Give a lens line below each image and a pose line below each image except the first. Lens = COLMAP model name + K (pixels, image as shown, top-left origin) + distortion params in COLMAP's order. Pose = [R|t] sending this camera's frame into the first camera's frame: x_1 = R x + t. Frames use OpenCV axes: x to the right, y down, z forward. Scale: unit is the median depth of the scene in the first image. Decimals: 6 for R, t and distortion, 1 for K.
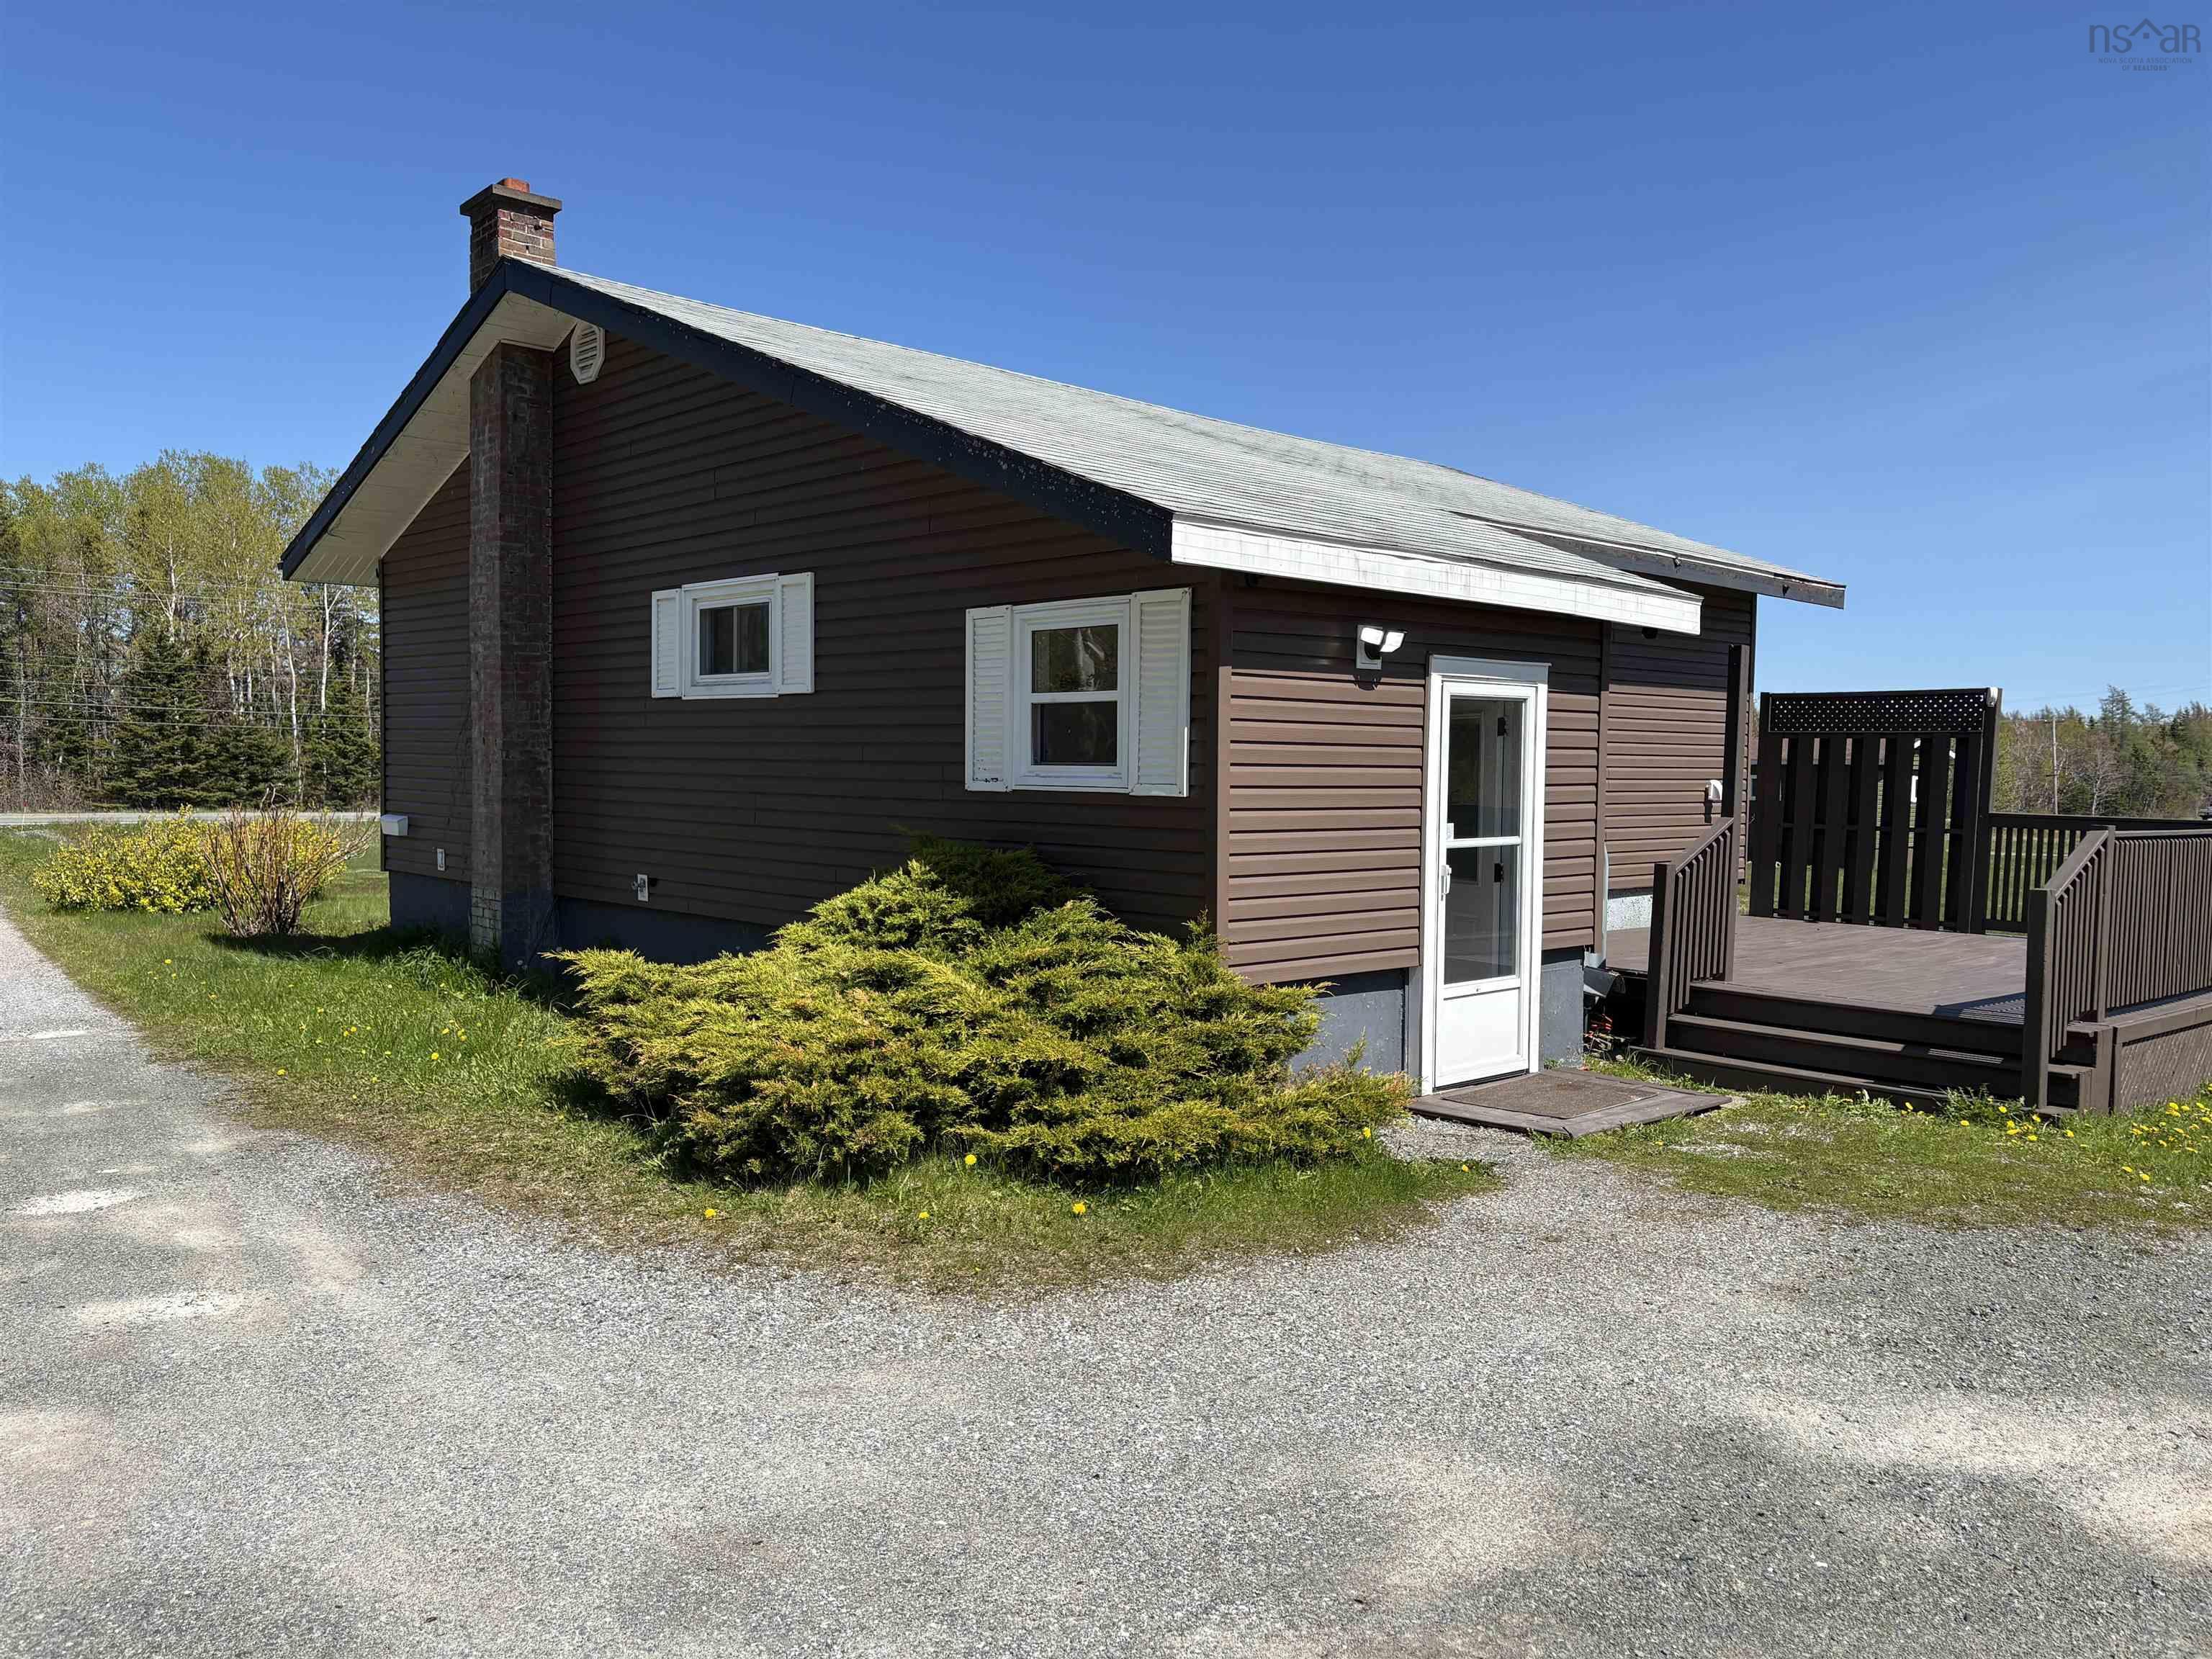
lens RADIAL K [[1684.7, 0, 1114.2], [0, 1684.7, 840.1], [0, 0, 1]] dist [0.038861, -0.016013]
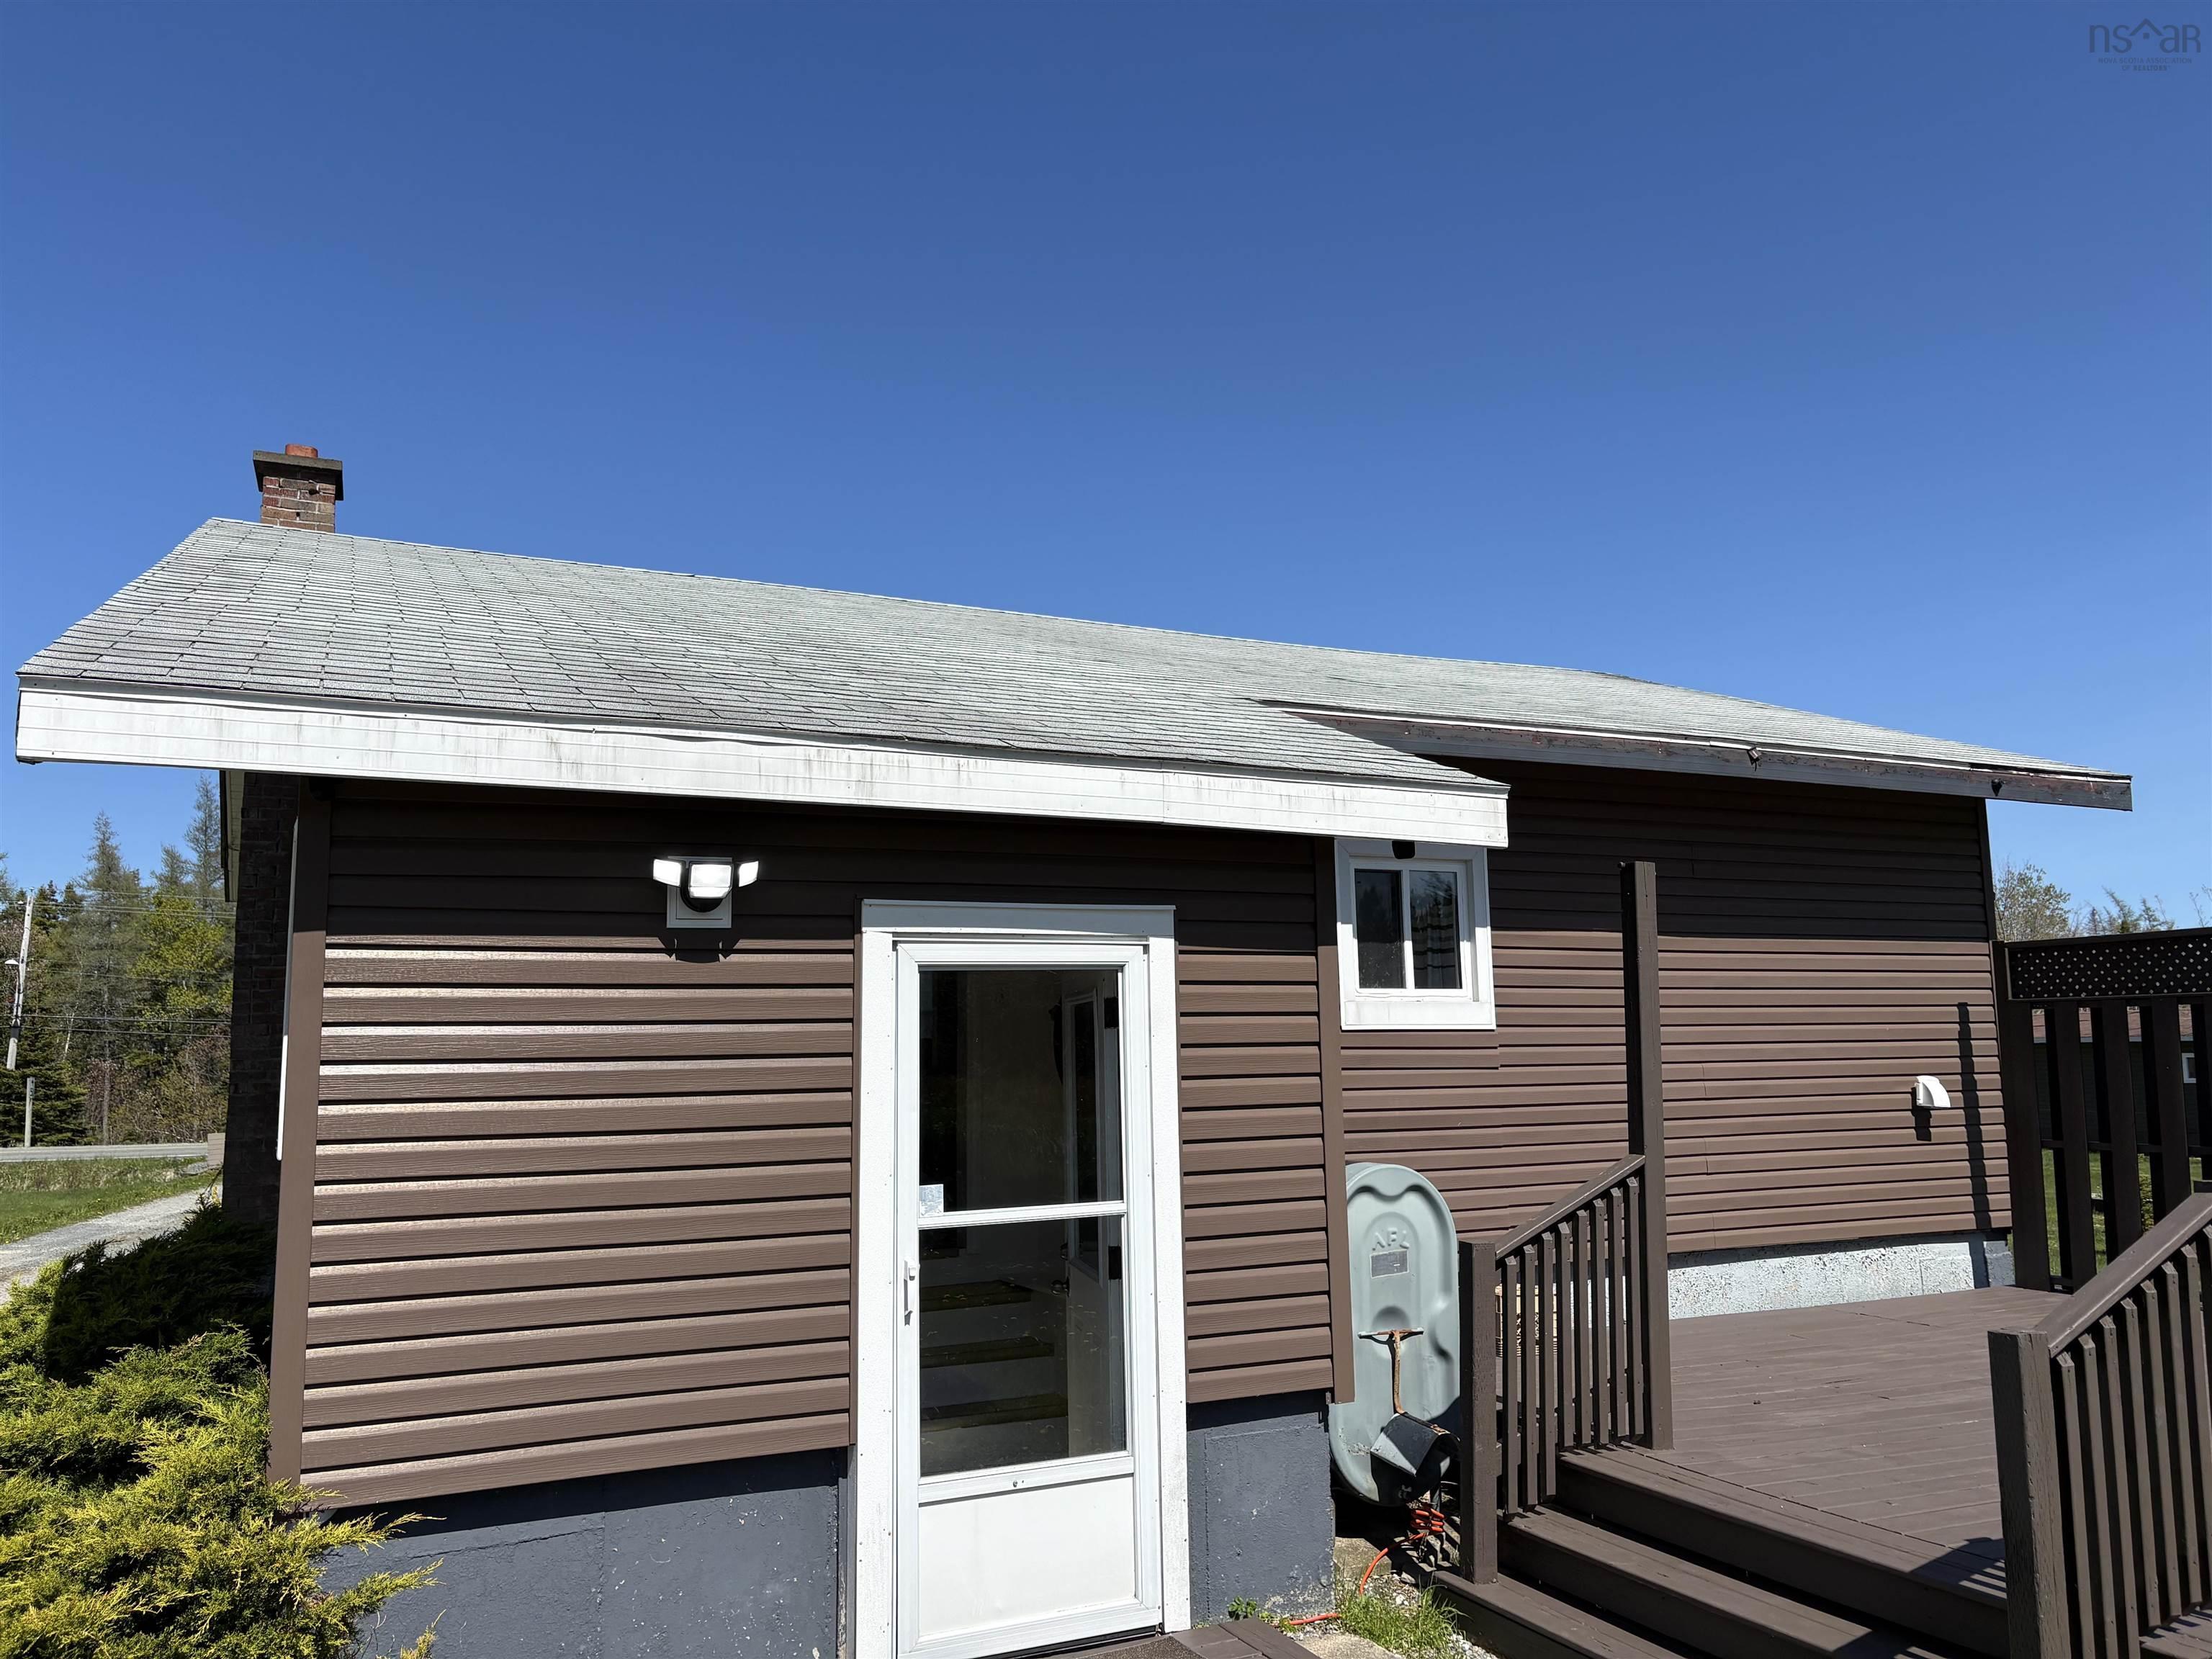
lens RADIAL K [[1684.7, 0, 1117.6], [0, 1684.7, 824.8], [0, 0, 1]] dist [0.038861, -0.016013]
pose [[0.952204, -0.070962, -0.297105, 0.416055], [0.015298, 0.982500, -0.185635, -0.021313], [0.305079, 0.172218, 0.936626, 0.423143]]
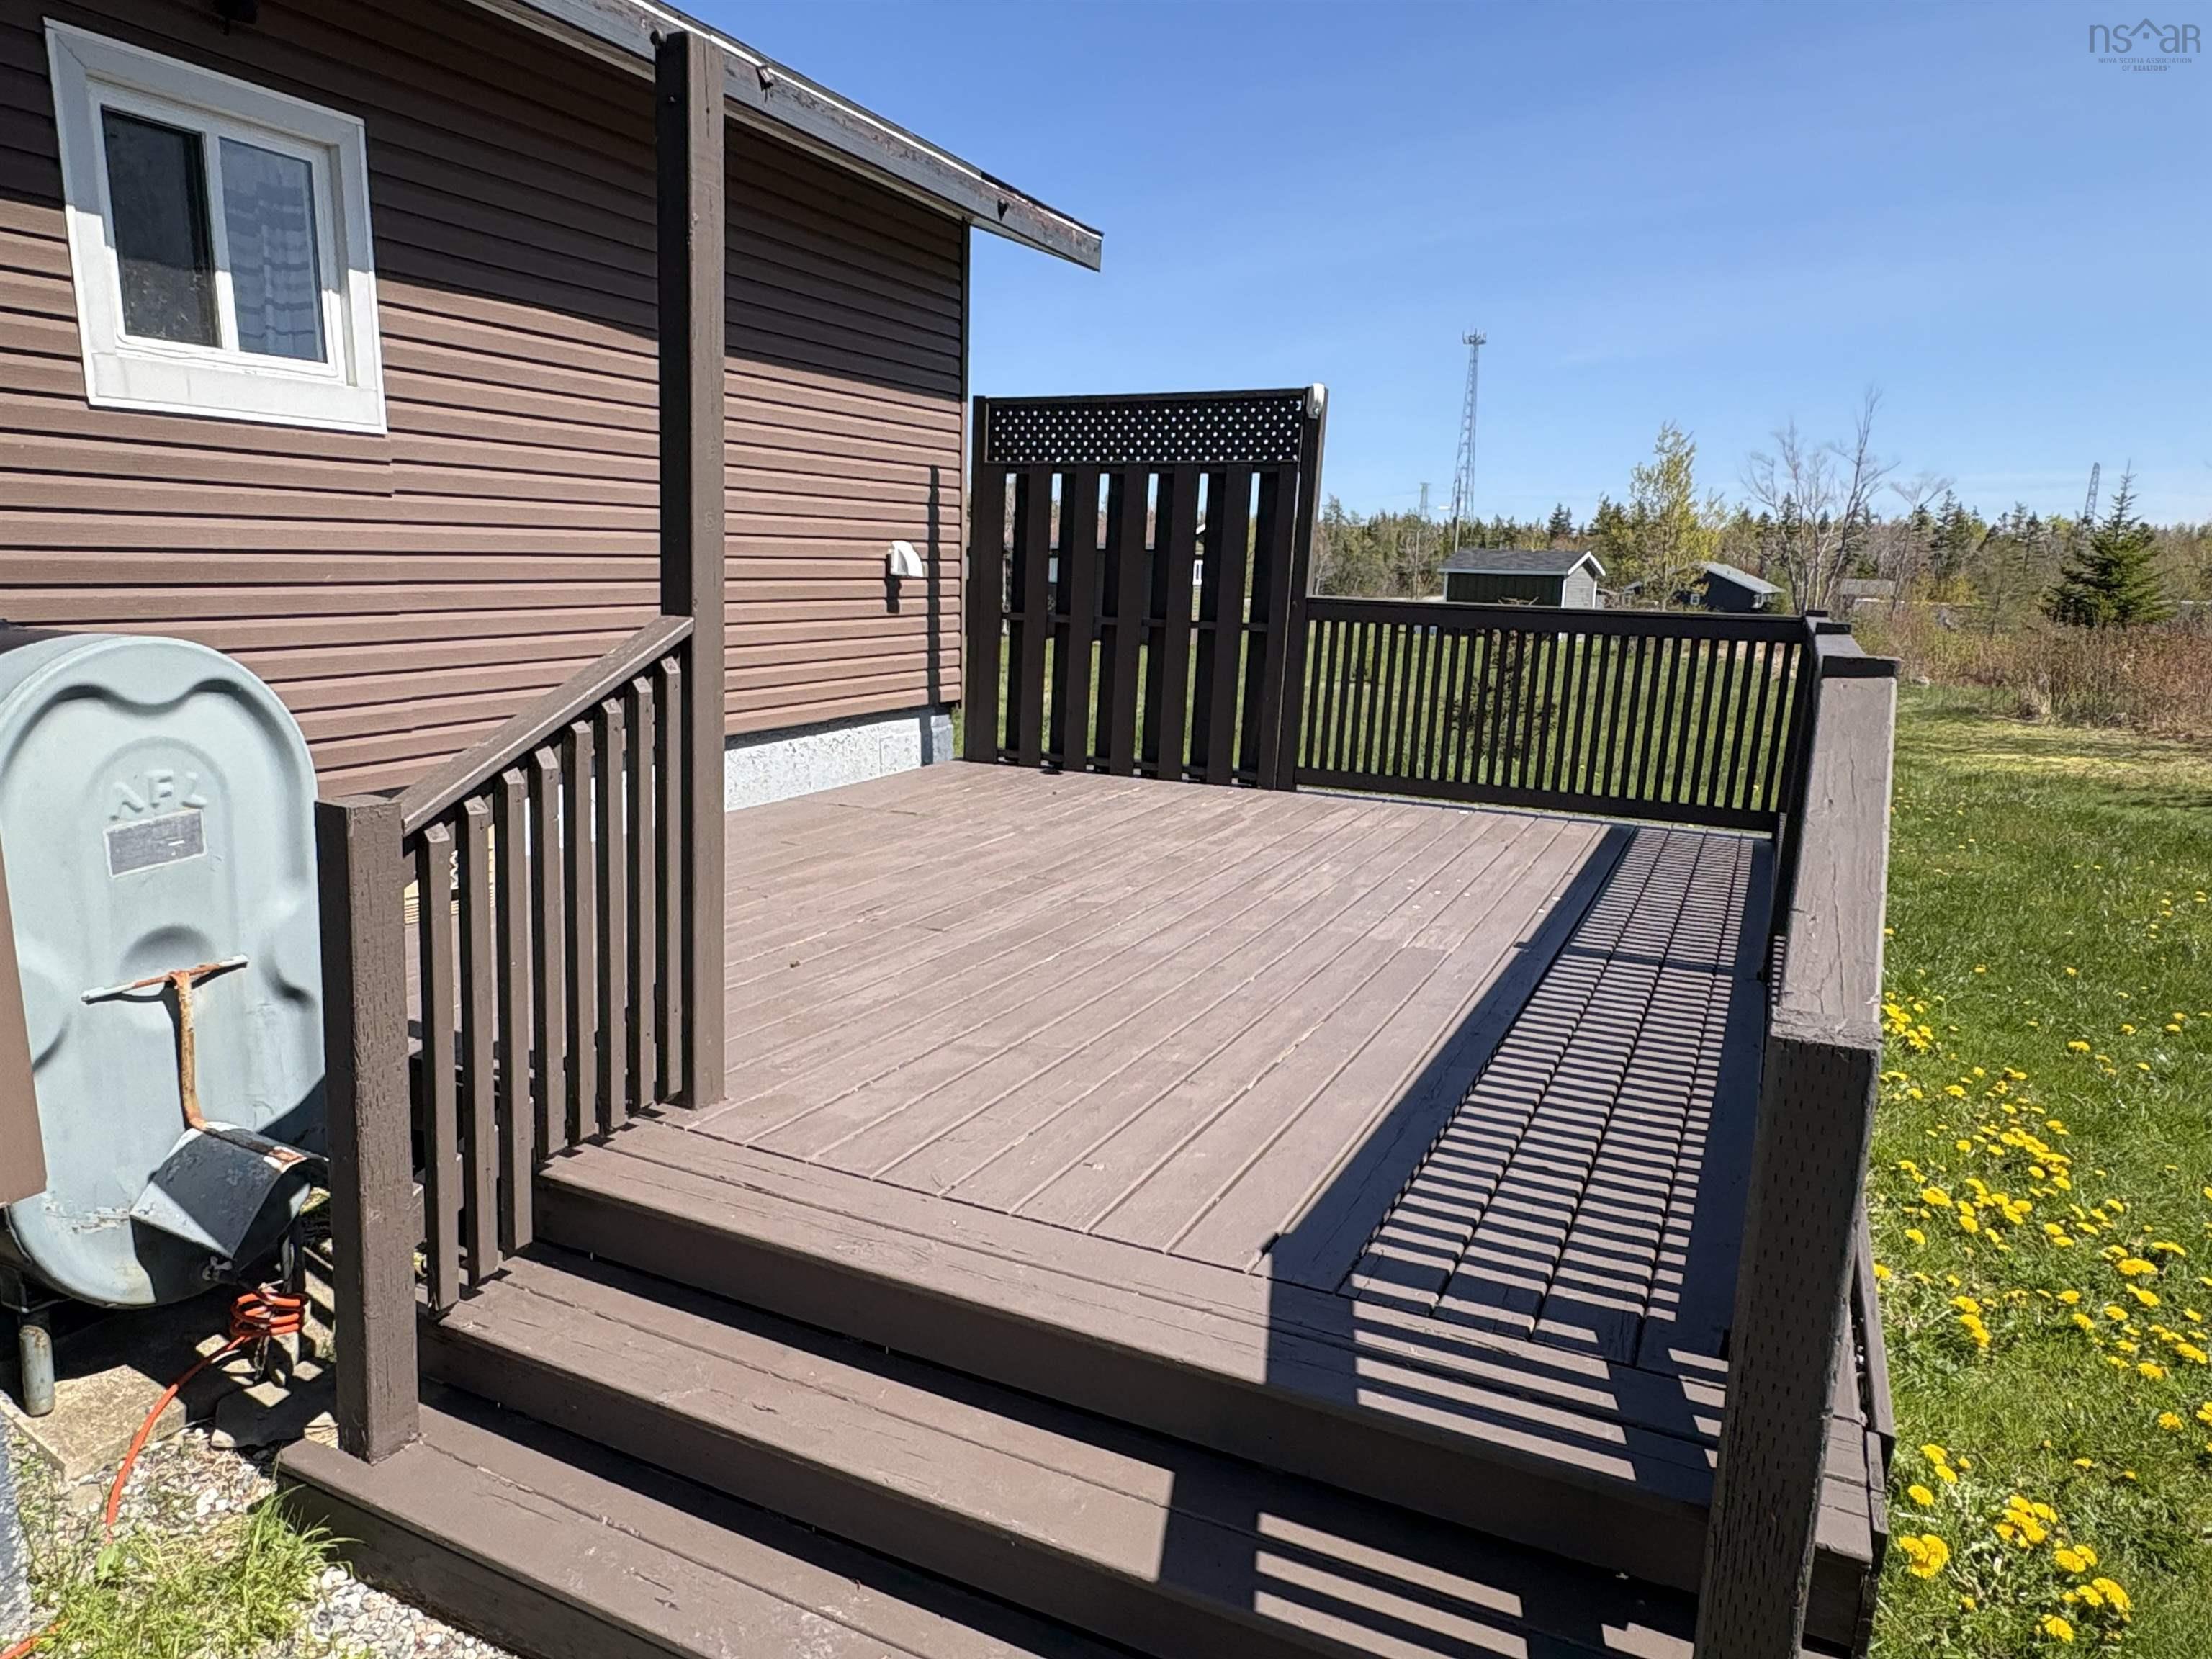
lens RADIAL K [[1399.4, 0, 1092.2], [0, 1399.4, 848.3], [0, 0, 1]] dist [-0.005051, 0.005615]
pose [[0.932108, -0.064077, 0.356466, 0.377062], [0.005324, 0.986543, 0.163415, -0.013961], [-0.362140, -0.150423, 0.919906, 0.808845]]
